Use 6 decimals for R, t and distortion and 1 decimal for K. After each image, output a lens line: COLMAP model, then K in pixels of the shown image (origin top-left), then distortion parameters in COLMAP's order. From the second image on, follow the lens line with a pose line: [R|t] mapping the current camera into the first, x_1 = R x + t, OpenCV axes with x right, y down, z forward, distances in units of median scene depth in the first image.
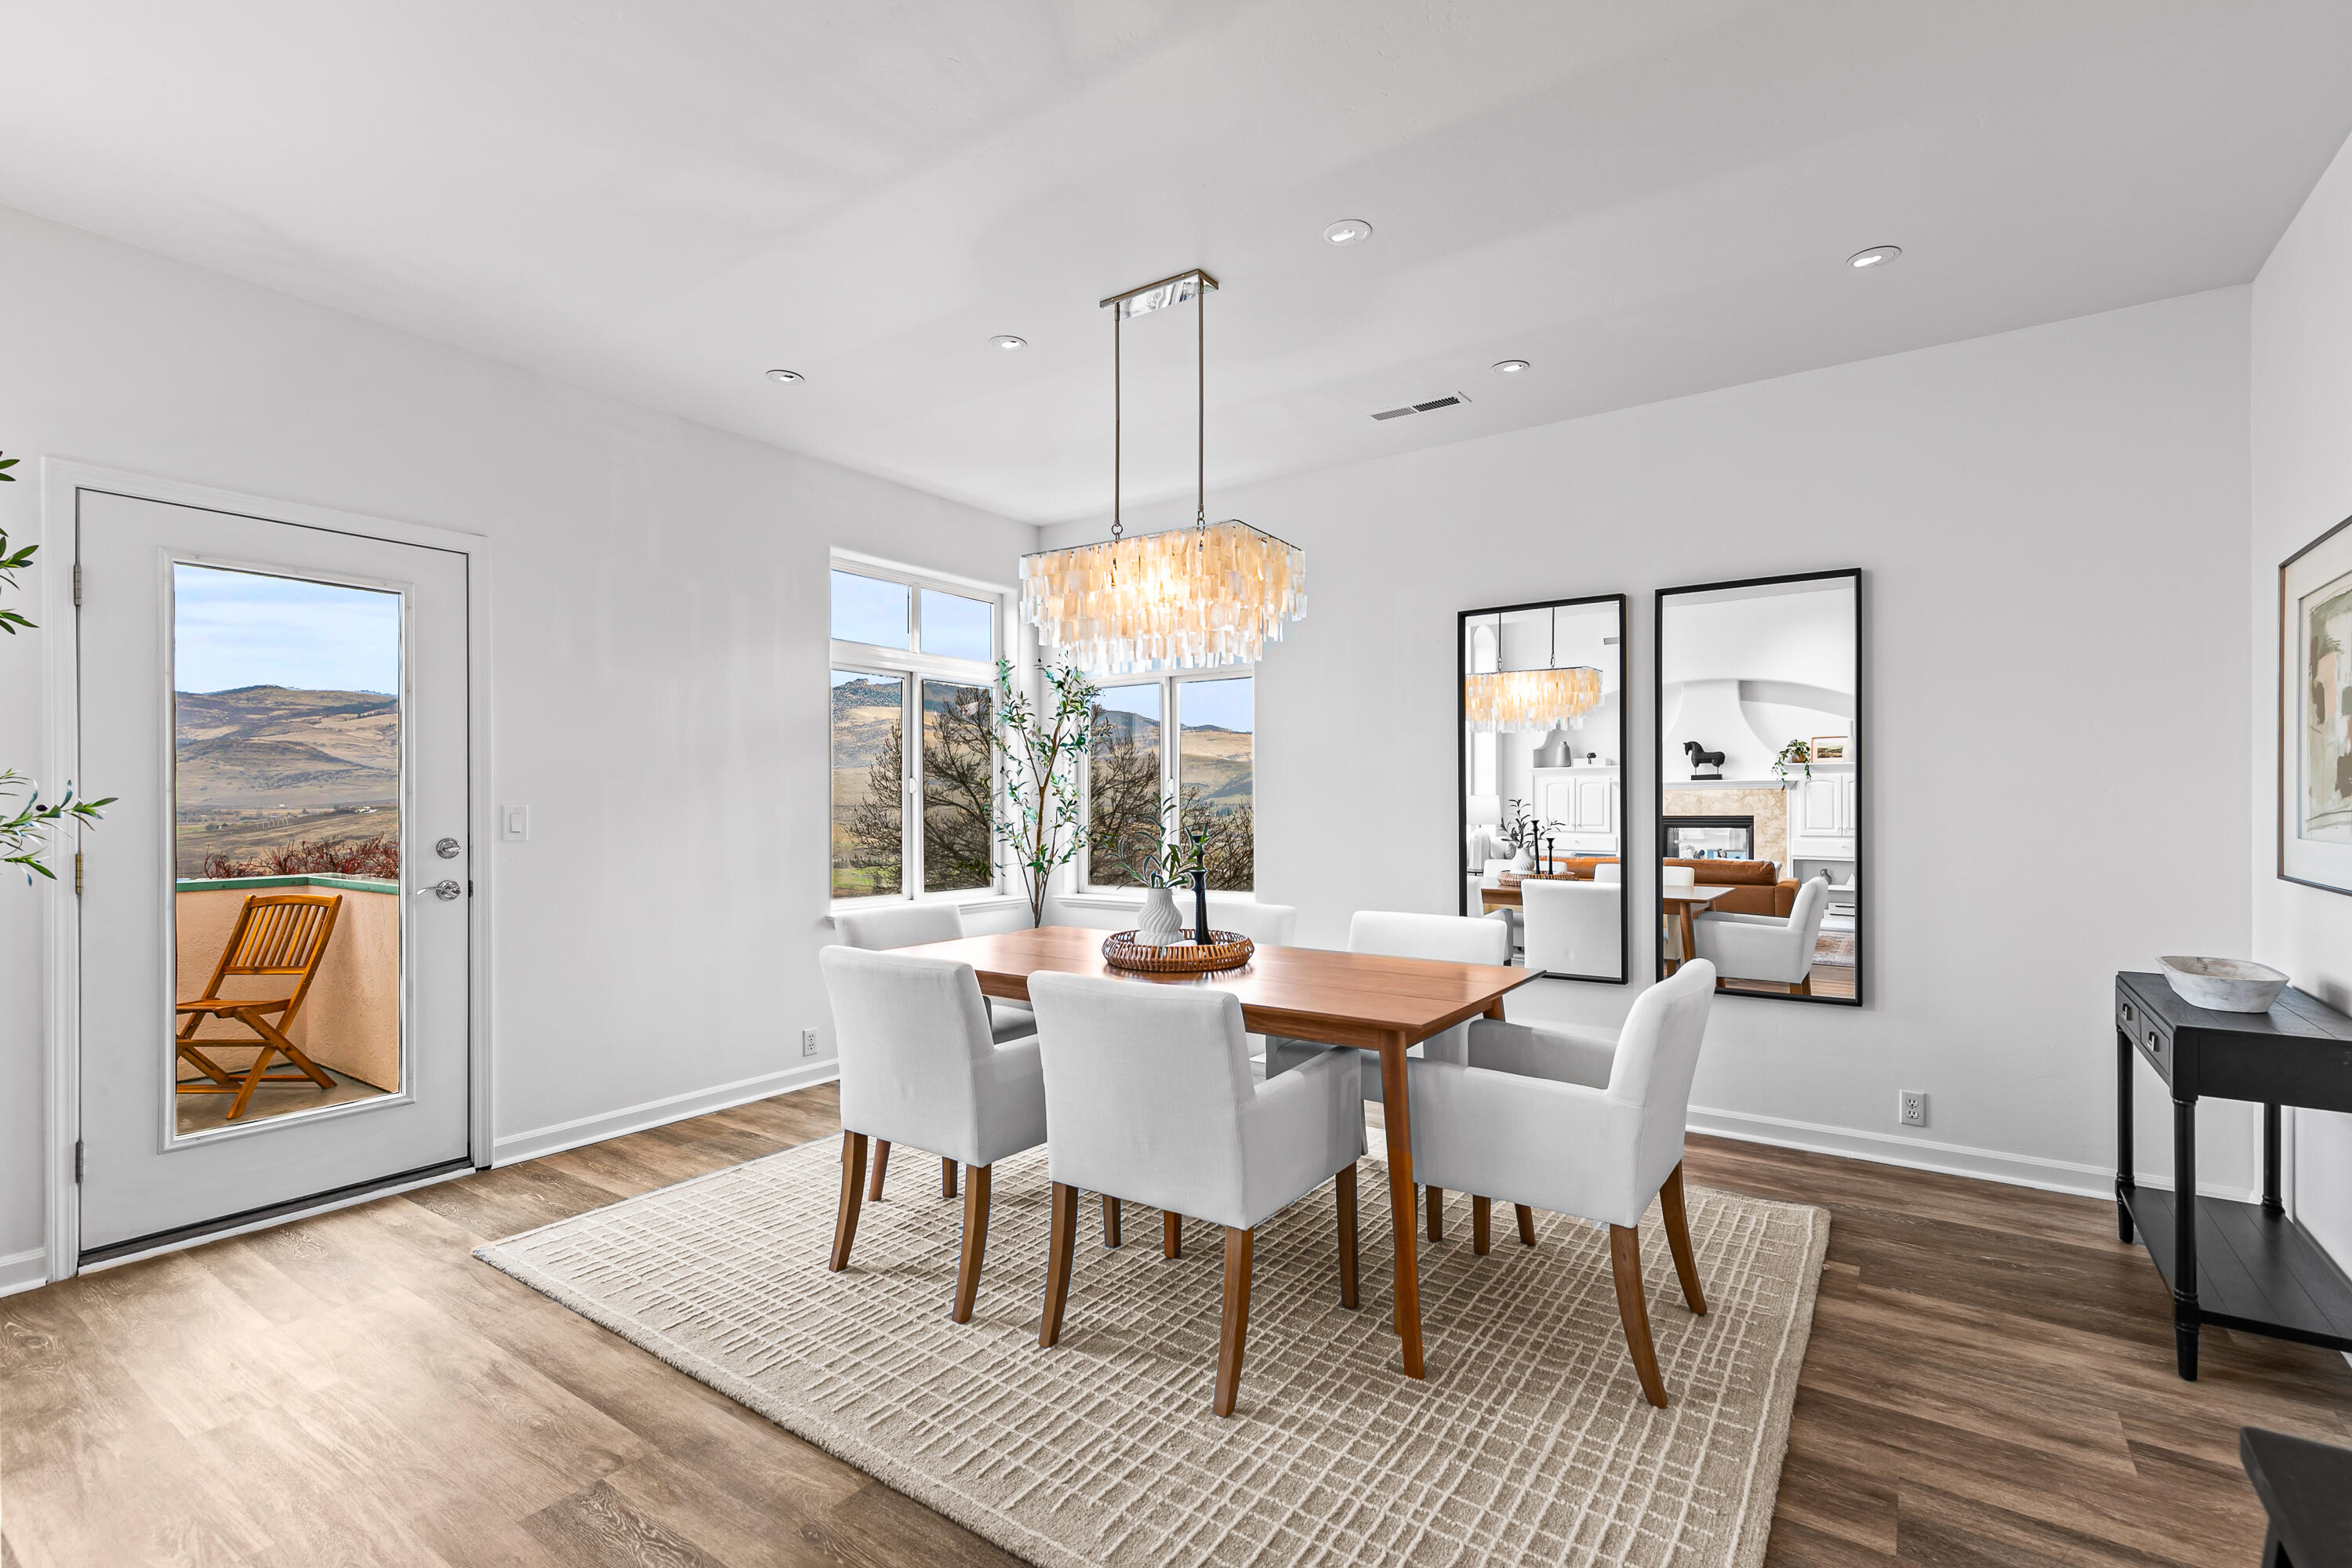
lens RADIAL K [[1068.4, 0, 1186.0], [0, 1068.4, 808.2], [0, 0, 1]] dist [0.010071, -0.000335]
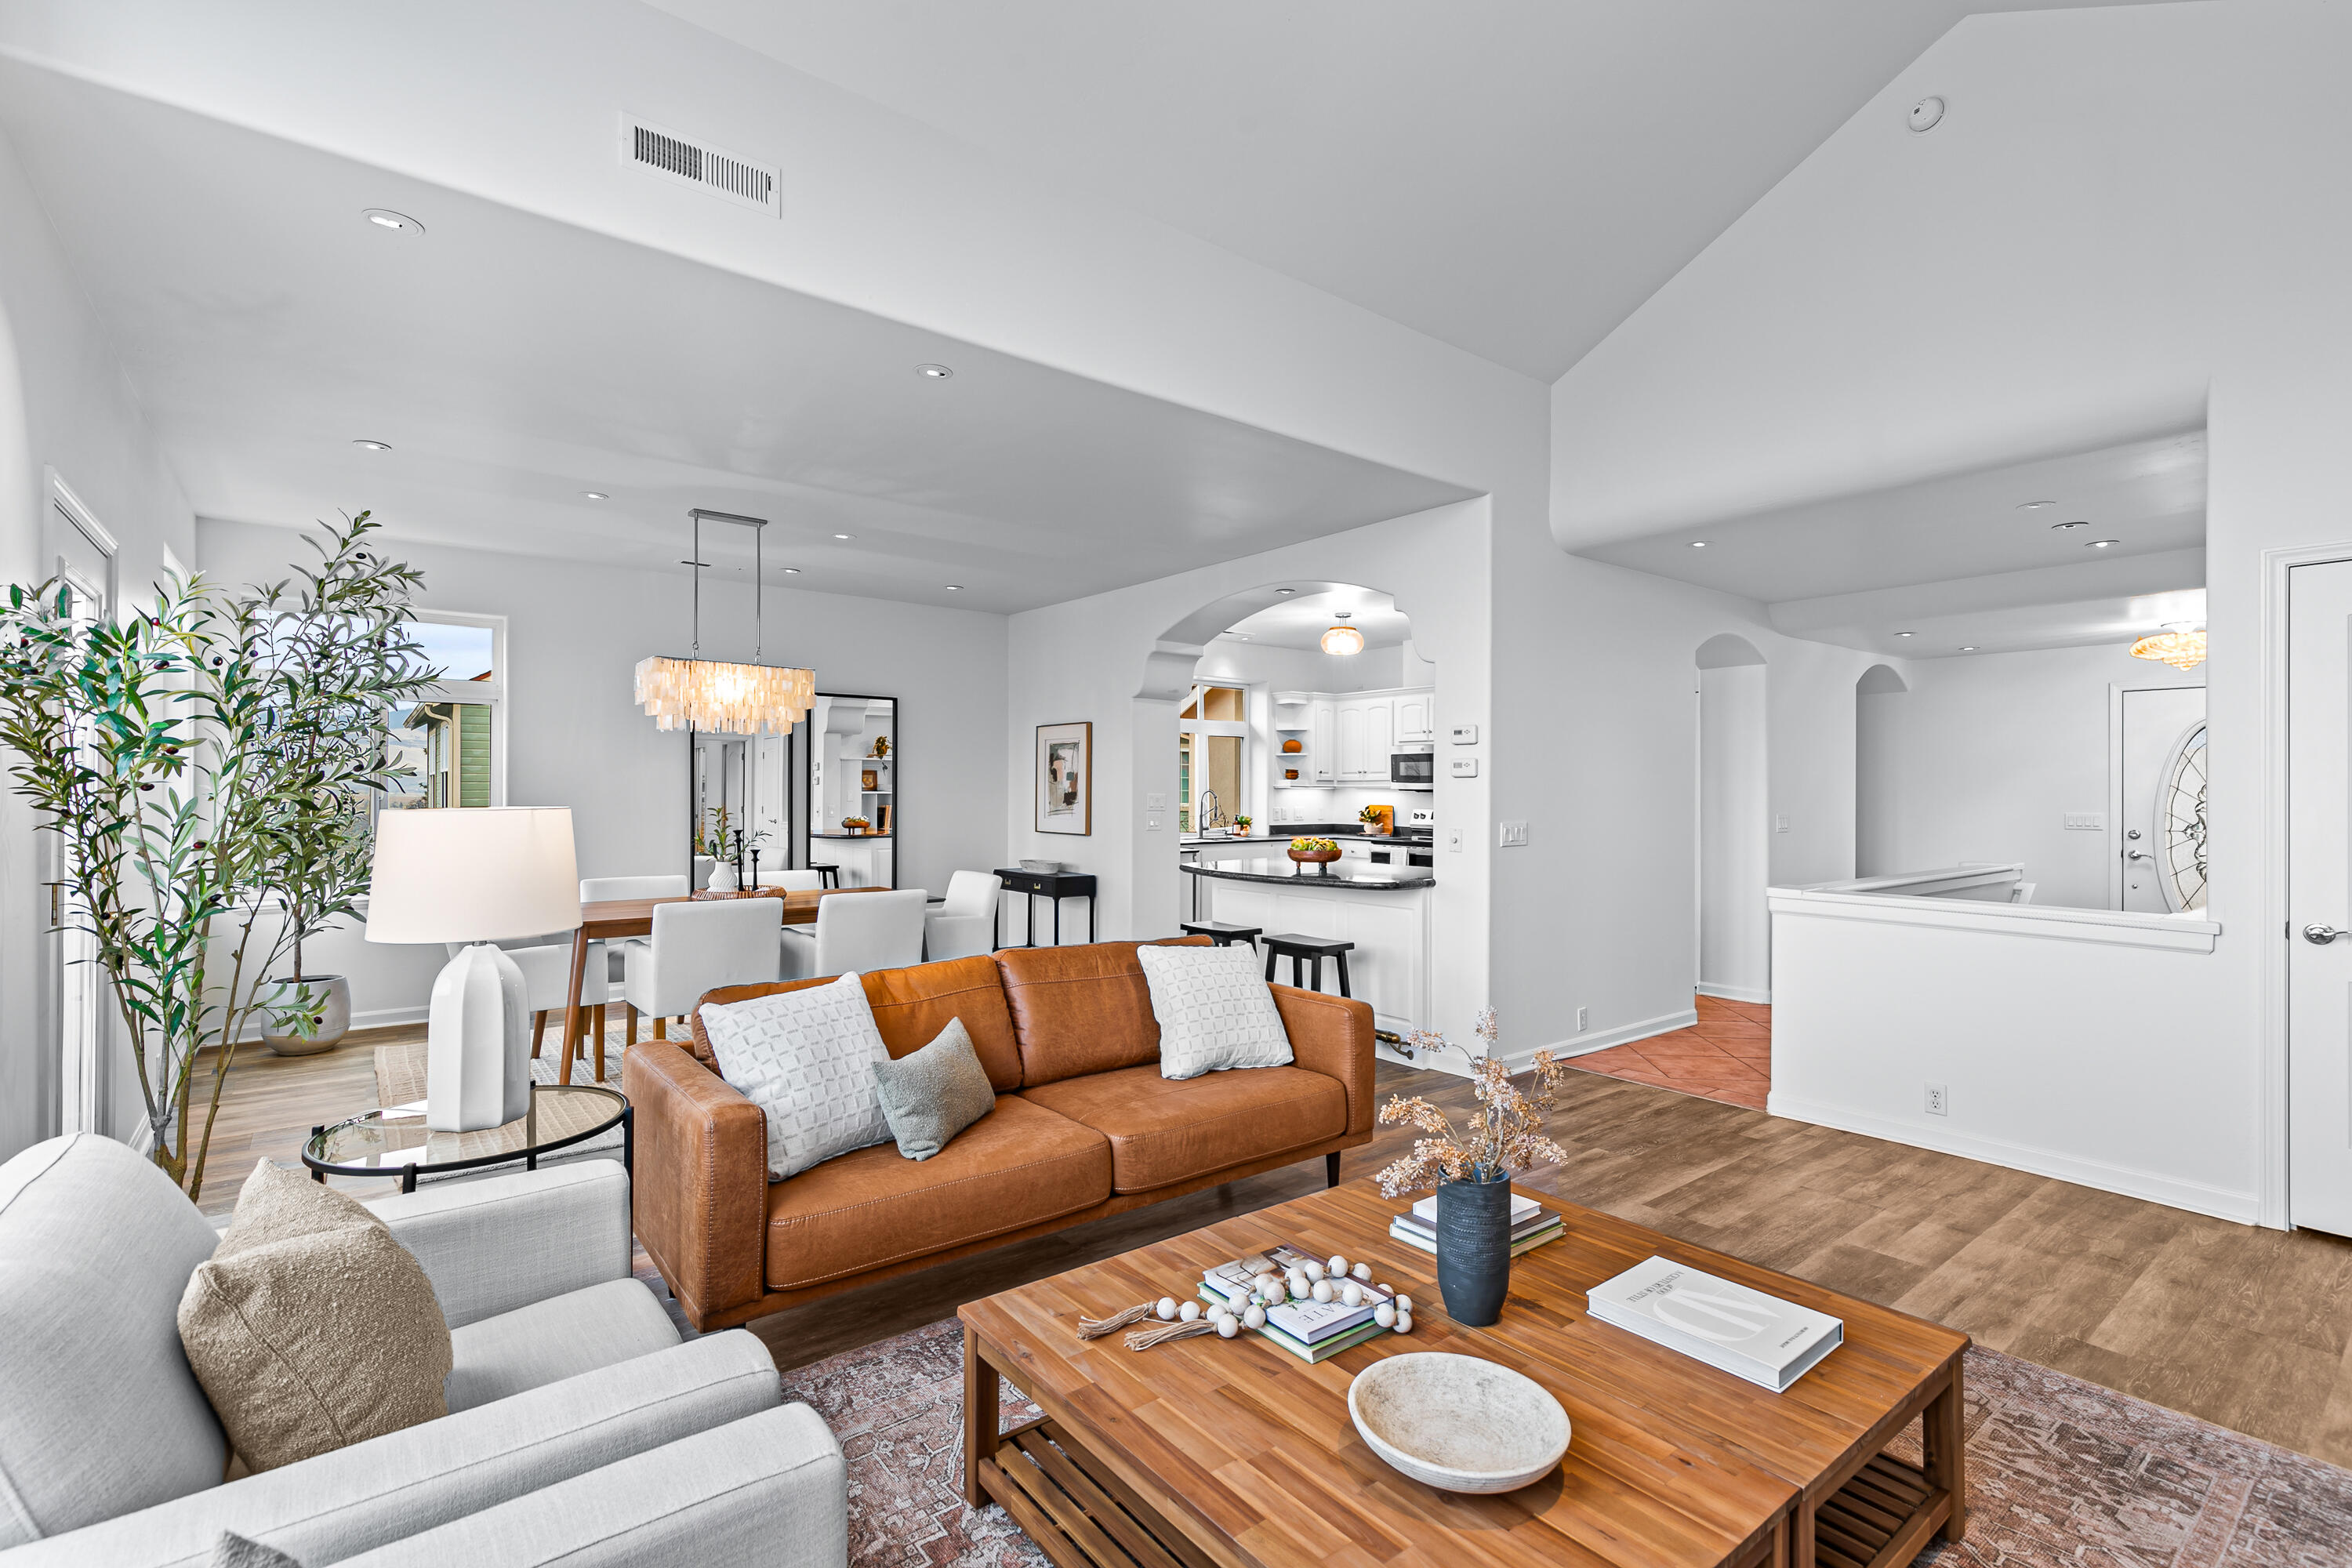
lens RADIAL K [[1067.4, 0, 1167.9], [0, 1067.4, 808.5], [0, 0, 1]] dist [0.005131, -0.000784]
pose [[0.297432, -0.014325, 0.954635, -1.324856], [-0.001865, 0.999877, 0.015585, -0.035973], [-0.954741, -0.006416, 0.297369, -0.171551]]
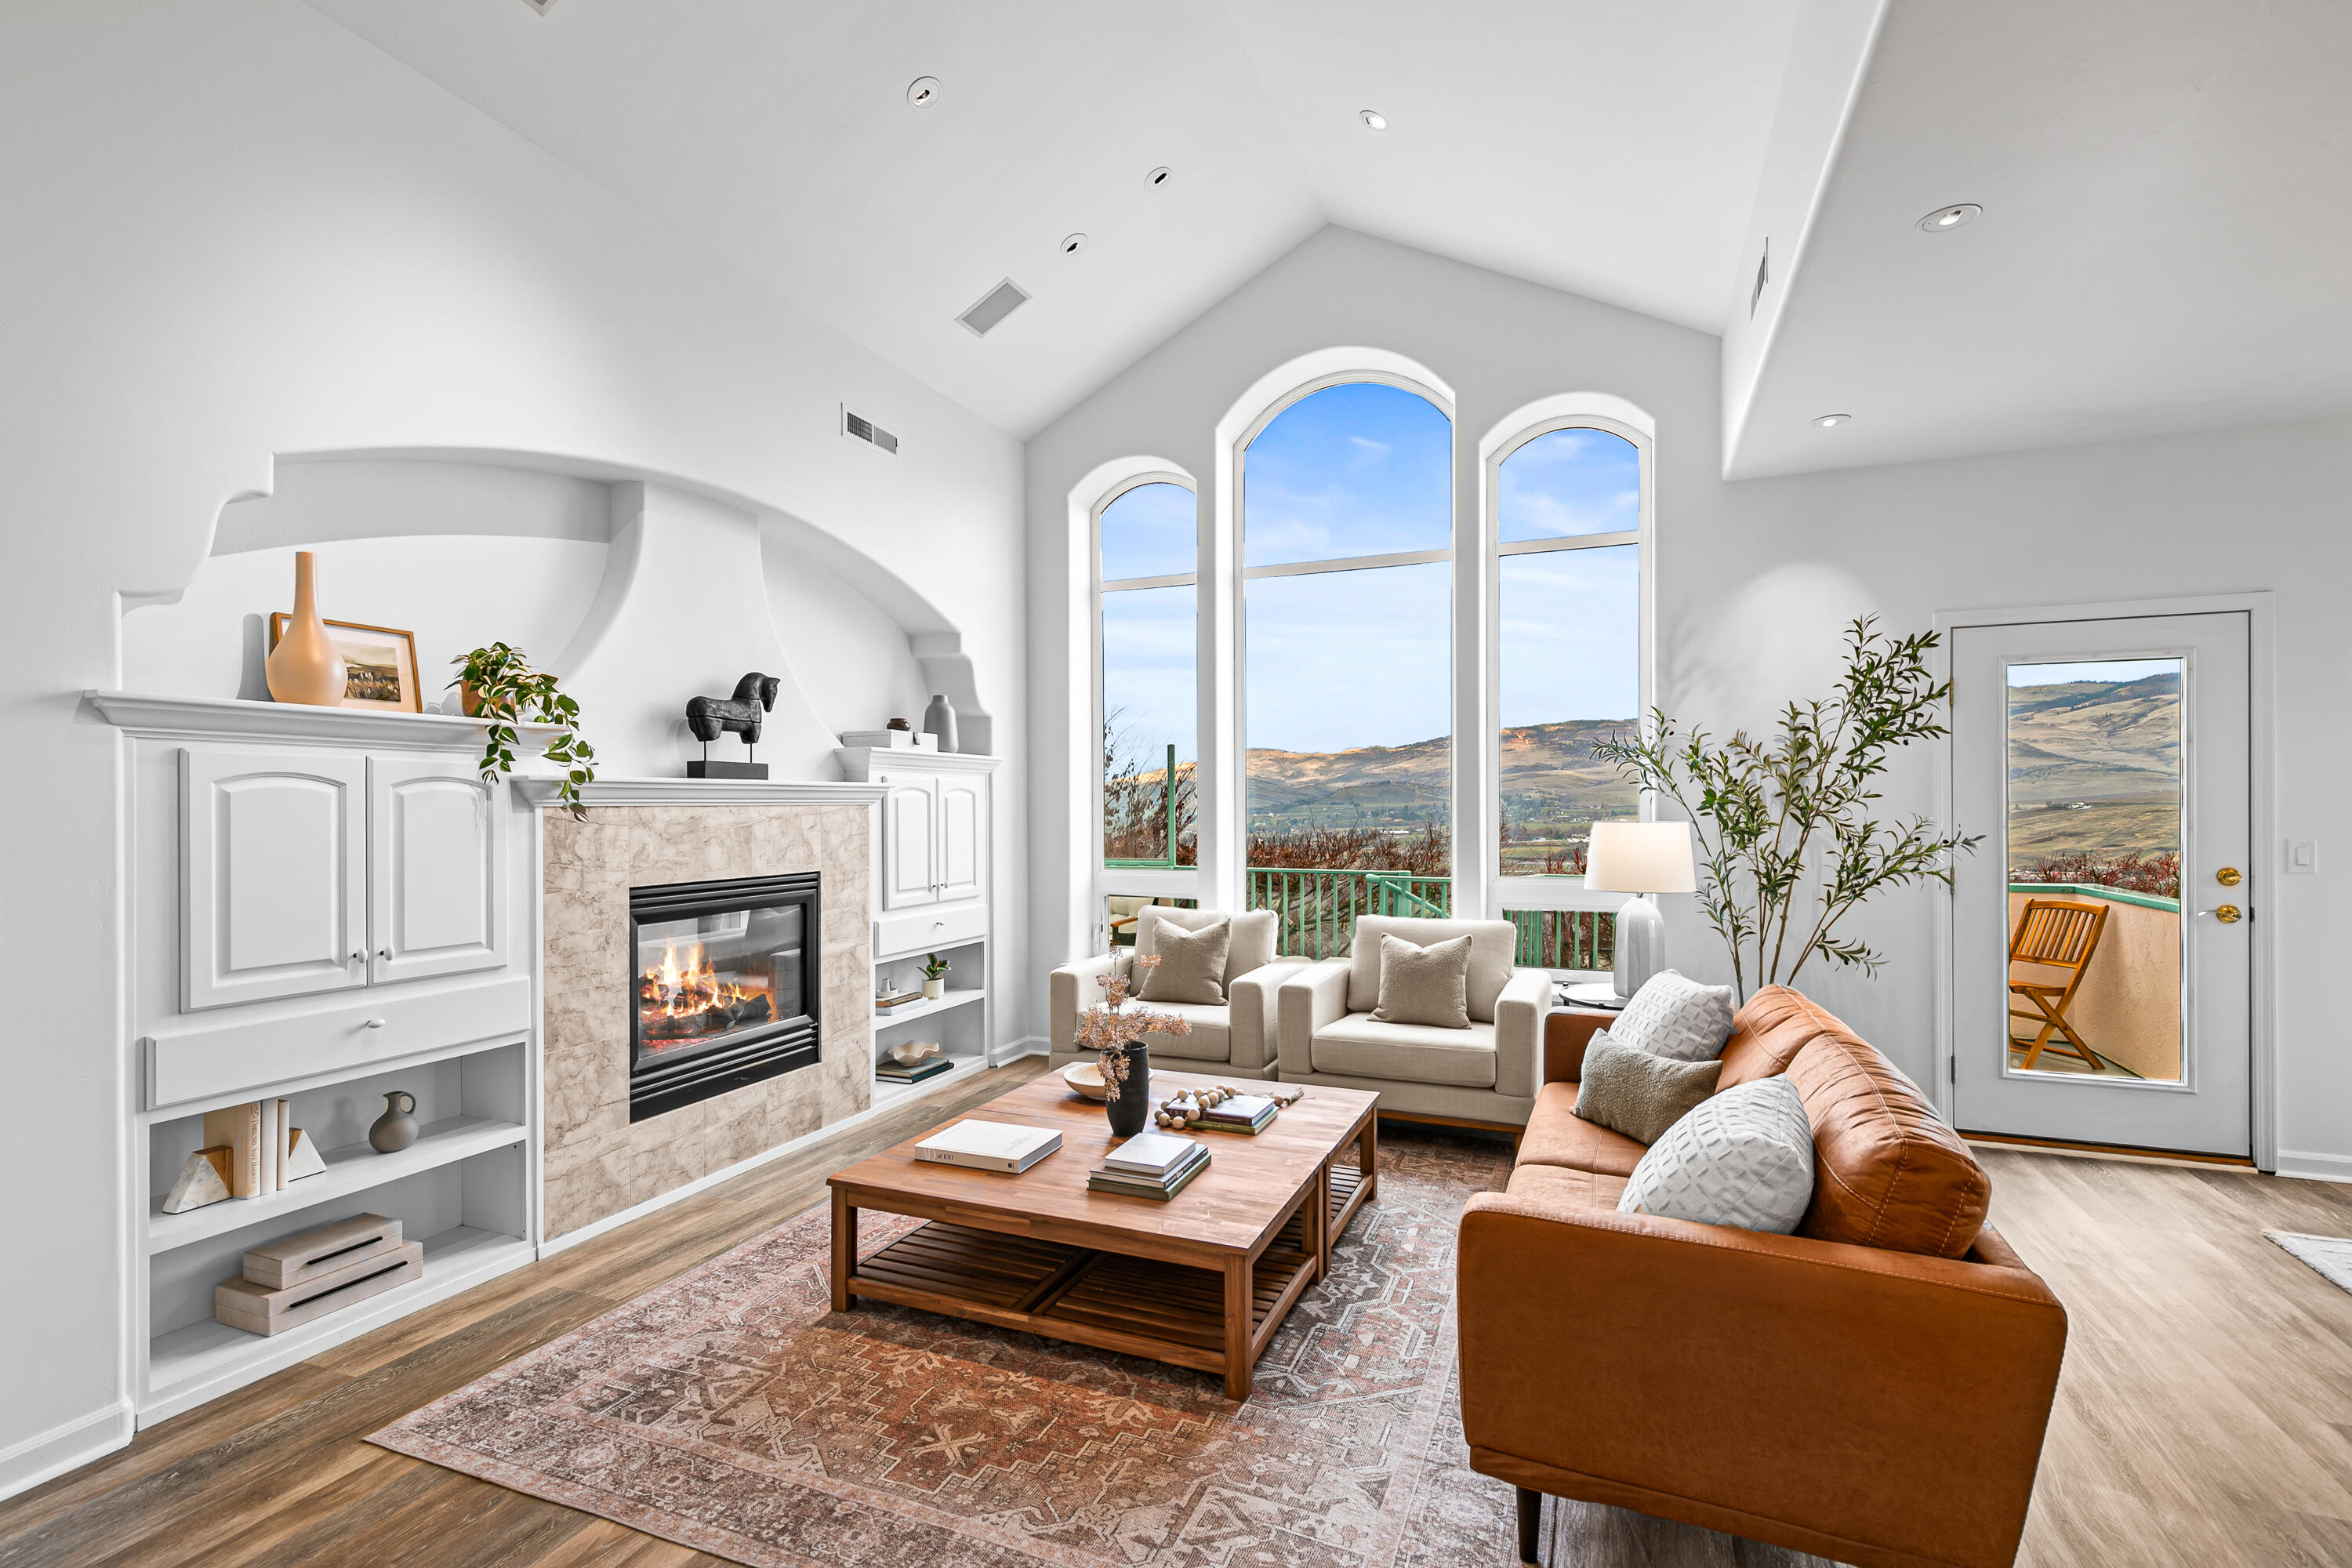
lens RADIAL K [[1067.4, 0, 1167.9], [0, 1067.4, 808.5], [0, 0, 1]] dist [0.005131, -0.000784]
pose [[0.211909, 0.003537, -0.977283, 0.174601], [0.000409, 0.999993, 0.003707, -0.038961], [0.977289, -0.001186, 0.211906, -0.324624]]
